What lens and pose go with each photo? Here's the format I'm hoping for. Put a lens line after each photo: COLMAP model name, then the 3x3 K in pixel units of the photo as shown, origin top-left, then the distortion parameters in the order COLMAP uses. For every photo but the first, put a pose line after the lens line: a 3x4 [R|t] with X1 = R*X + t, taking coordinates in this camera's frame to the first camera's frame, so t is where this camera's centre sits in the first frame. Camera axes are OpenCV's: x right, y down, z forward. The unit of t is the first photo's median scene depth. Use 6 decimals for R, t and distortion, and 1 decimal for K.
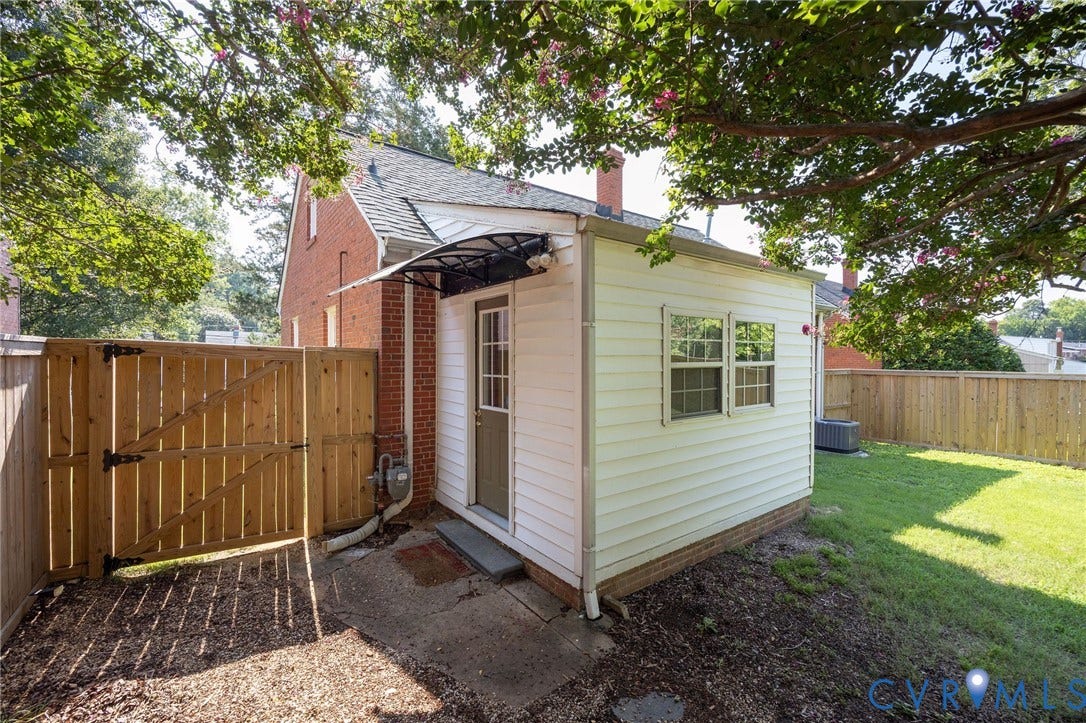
lens RADIAL K [[457.6, 0, 554.0], [0, 457.6, 360.6], [0, 0, 1]] dist [-0.001295, -0.000080]
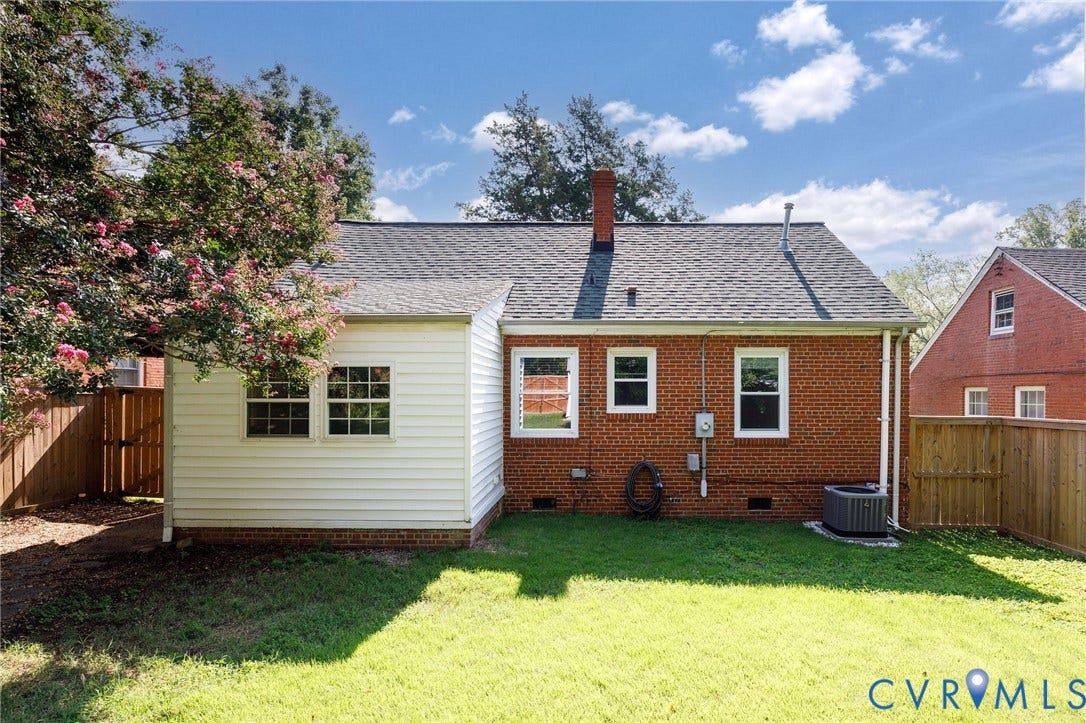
lens RADIAL K [[584.8, 0, 581.8], [0, 584.8, 394.8], [0, 0, 1]] dist [-0.008905, -0.000188]
pose [[0.795242, 0.000759, -0.606291, 2.031222], [-0.006865, 0.999946, -0.007751, -0.001403], [0.606253, 0.010326, 0.795205, 0.130889]]
